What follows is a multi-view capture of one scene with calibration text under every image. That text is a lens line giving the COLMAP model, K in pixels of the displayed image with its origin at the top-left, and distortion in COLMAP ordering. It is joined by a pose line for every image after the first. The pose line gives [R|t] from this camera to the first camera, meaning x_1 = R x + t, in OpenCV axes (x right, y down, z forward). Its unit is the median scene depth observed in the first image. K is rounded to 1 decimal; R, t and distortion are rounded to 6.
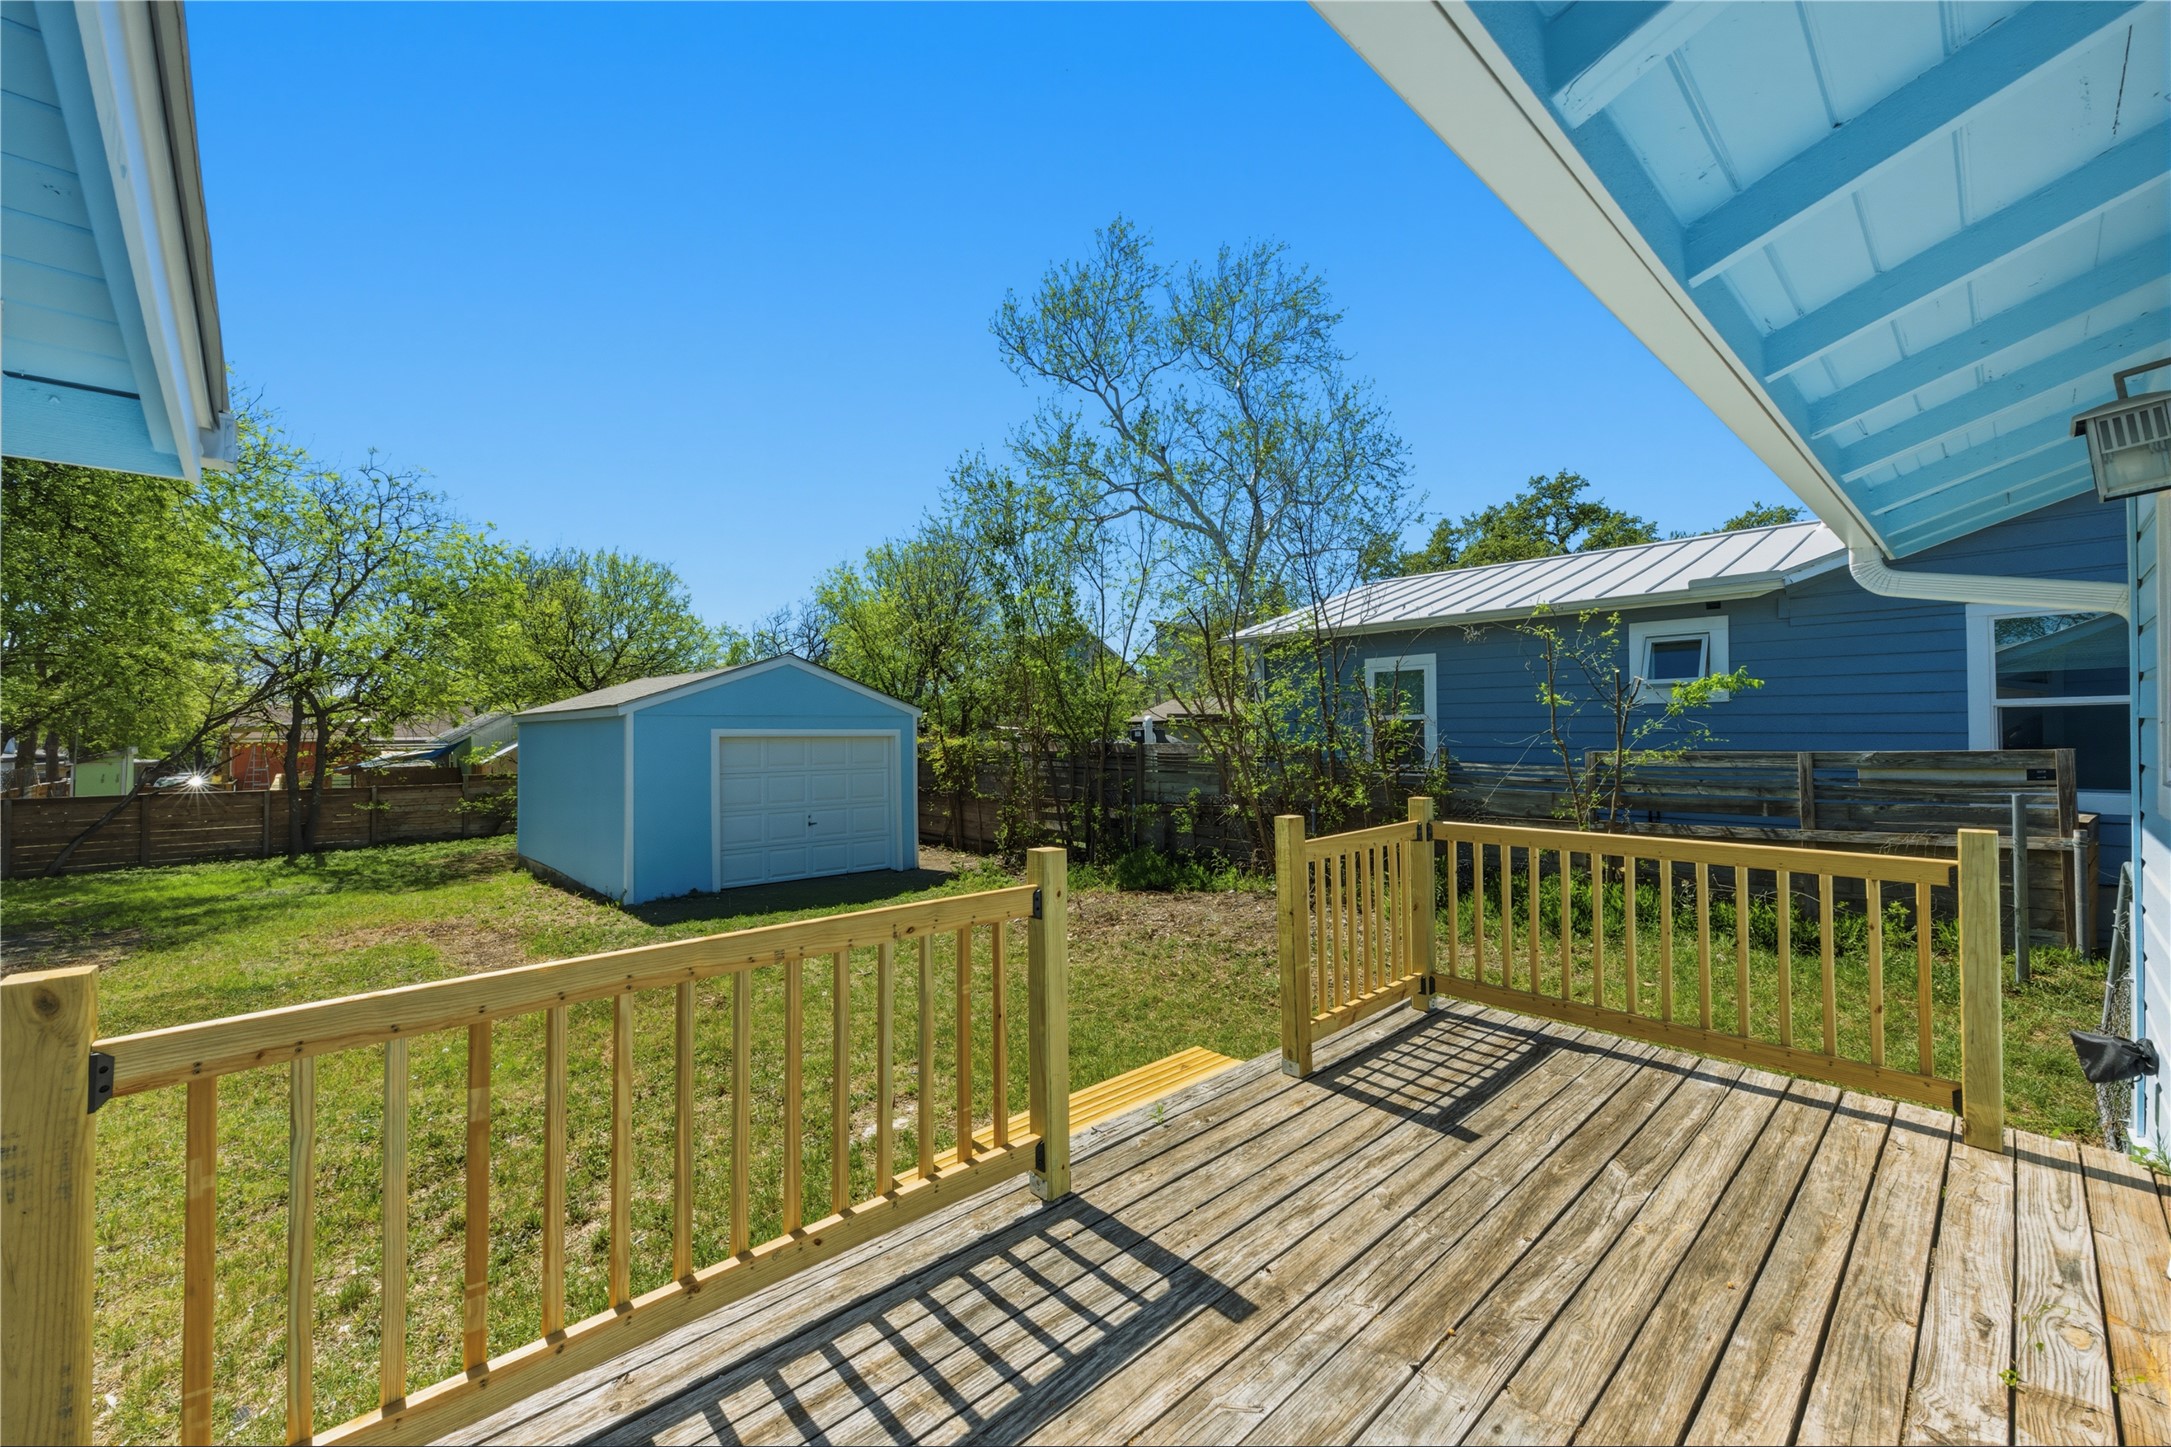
lens RADIAL K [[856.9, 0, 1088.5], [0, 856.9, 728.5], [0, 0, 1]] dist [-0.000012, -0.000470]
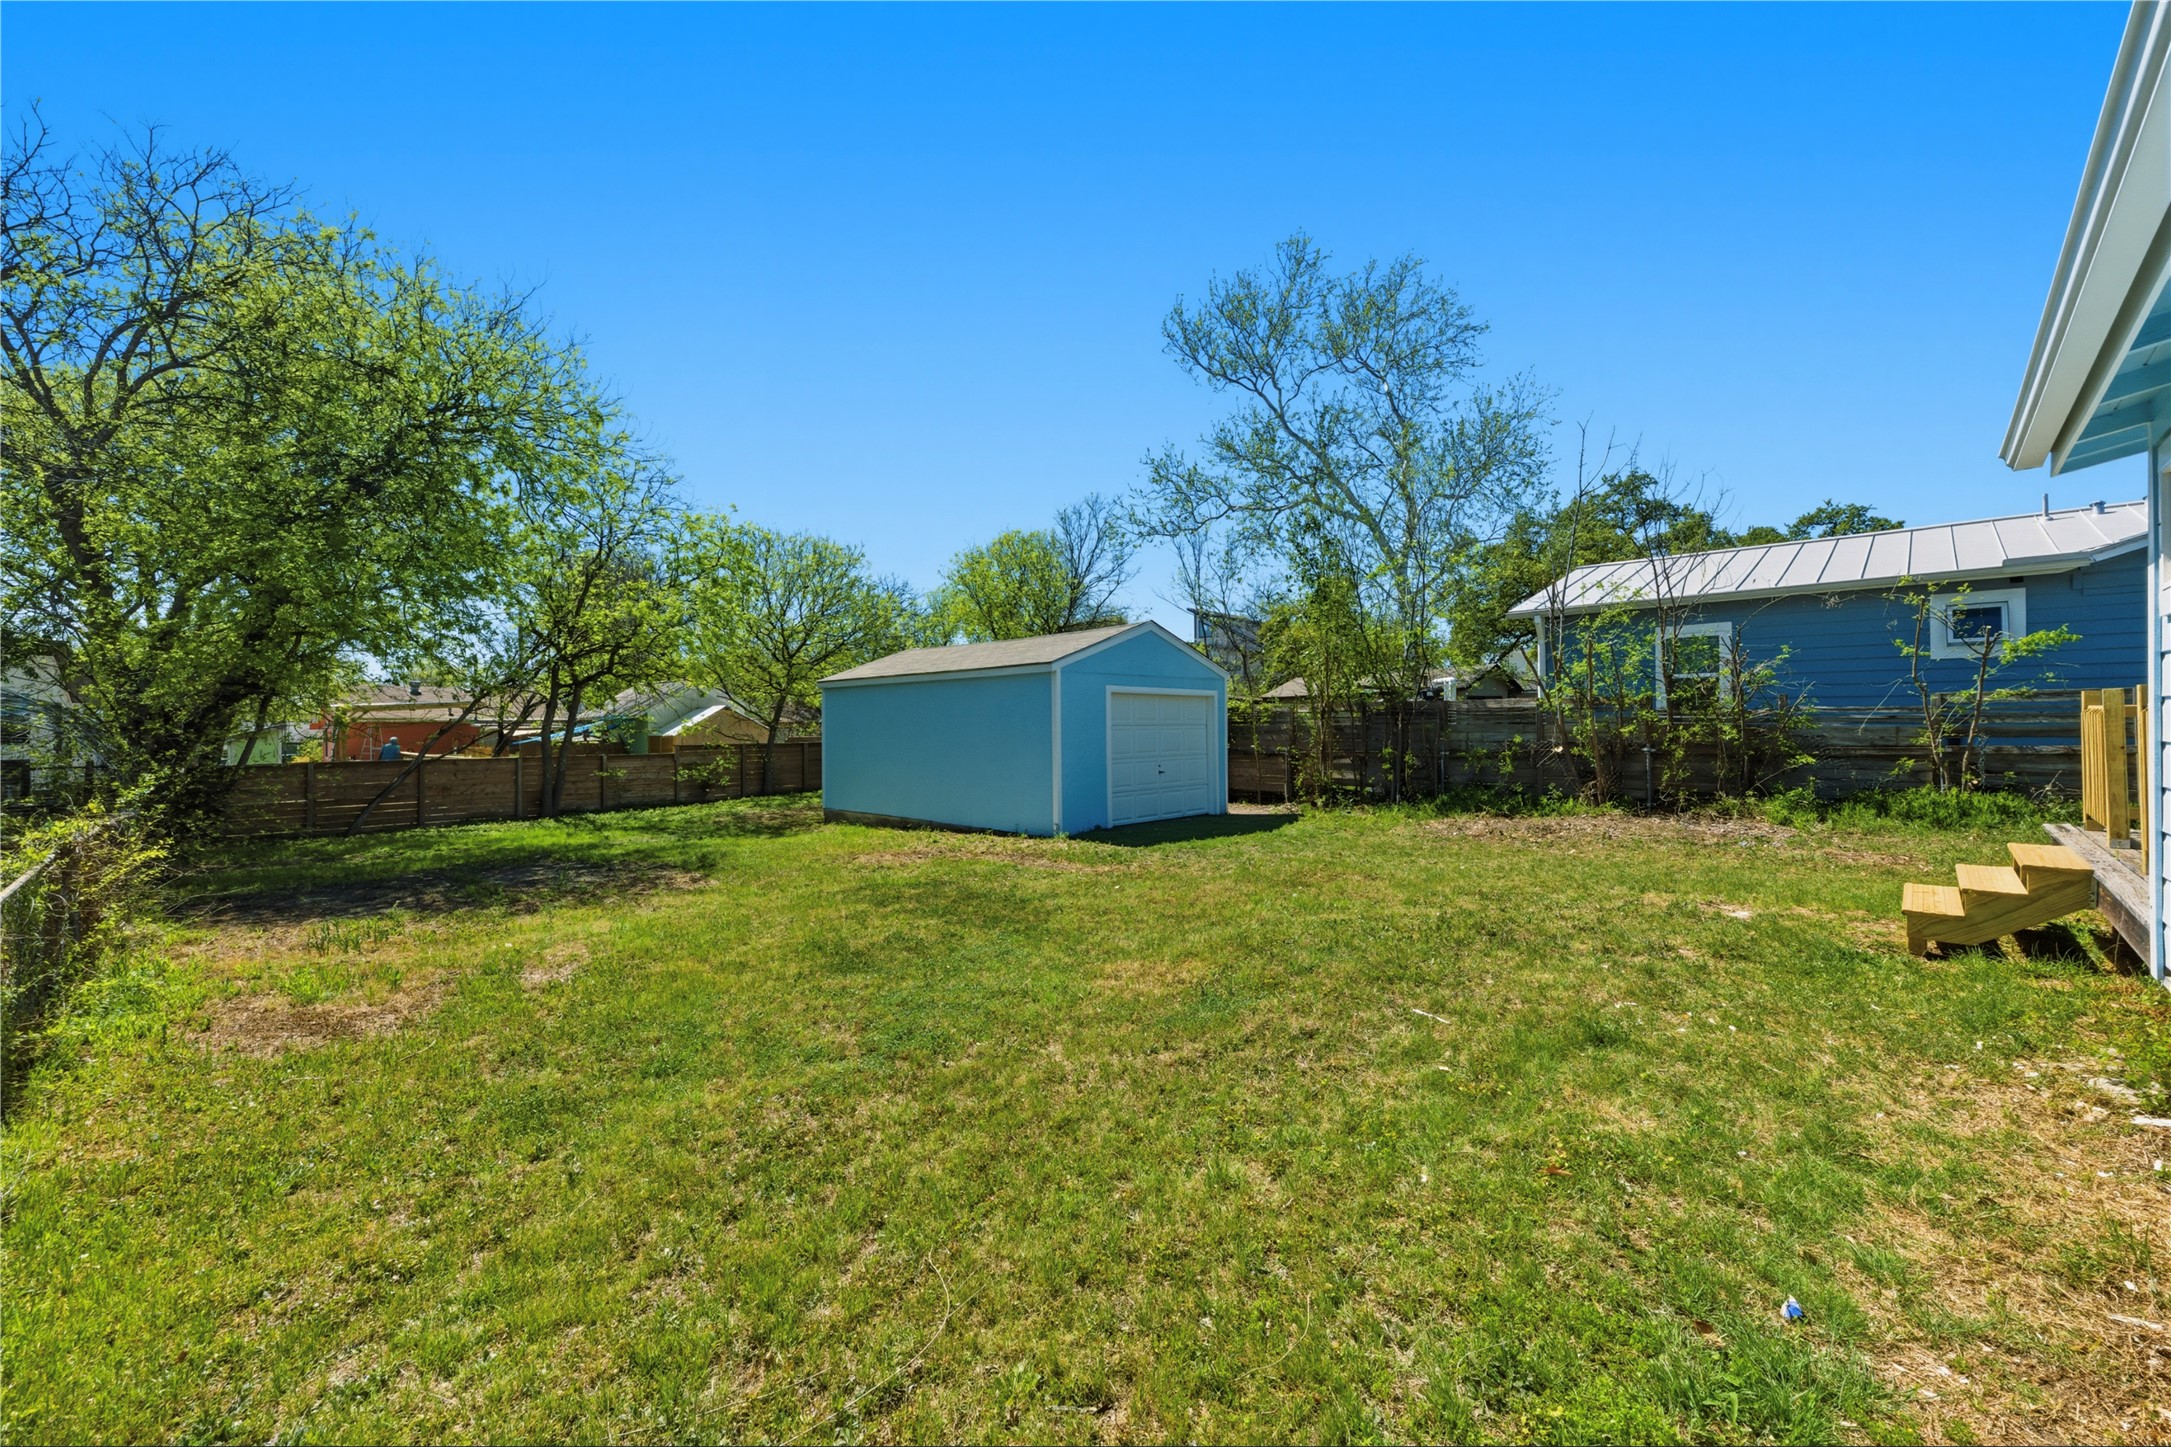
lens RADIAL K [[856.9, 0, 1088.5], [0, 856.9, 728.5], [0, 0, 1]] dist [-0.000012, -0.000470]
pose [[0.998907, -0.001686, 0.046721, -0.548539], [0.001272, 0.999960, 0.008890, 0.049652], [-0.046734, -0.008821, 0.998868, -0.160599]]
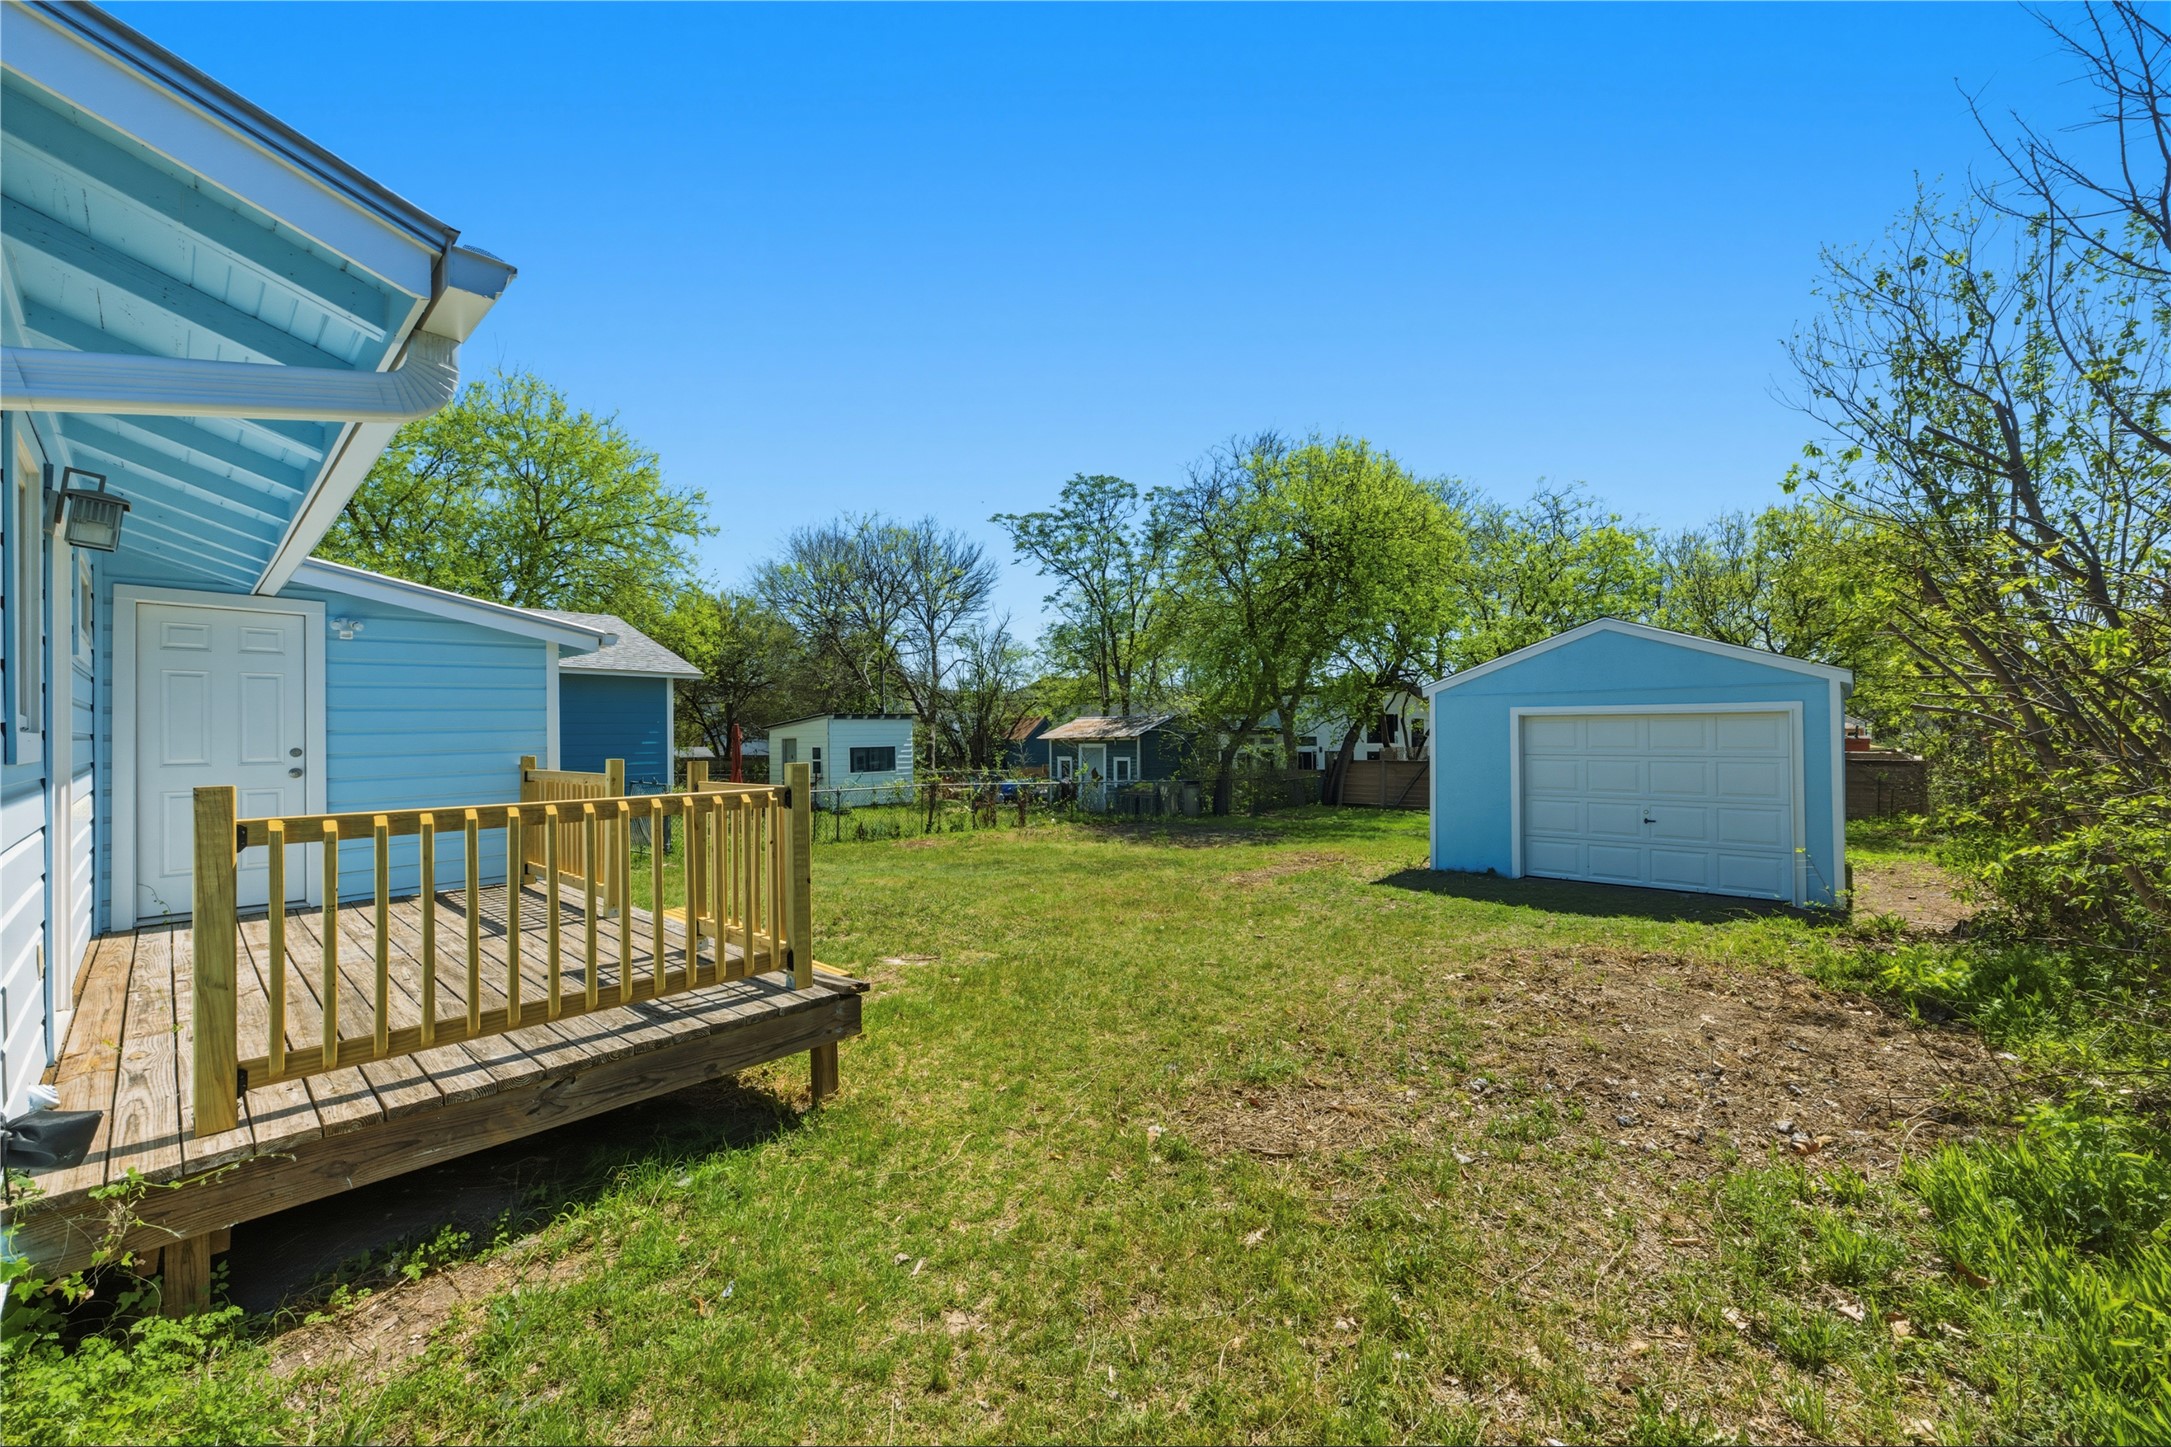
lens RADIAL K [[851.5, 0, 1091.9], [0, 851.5, 727.4], [0, 0, 1]] dist [0.007021, 0.000213]
pose [[0.081114, -0.003211, -0.996700, 0.510400], [0.016637, 0.999860, -0.001868, 0.016545], [0.996566, -0.016431, 0.081156, 0.467252]]
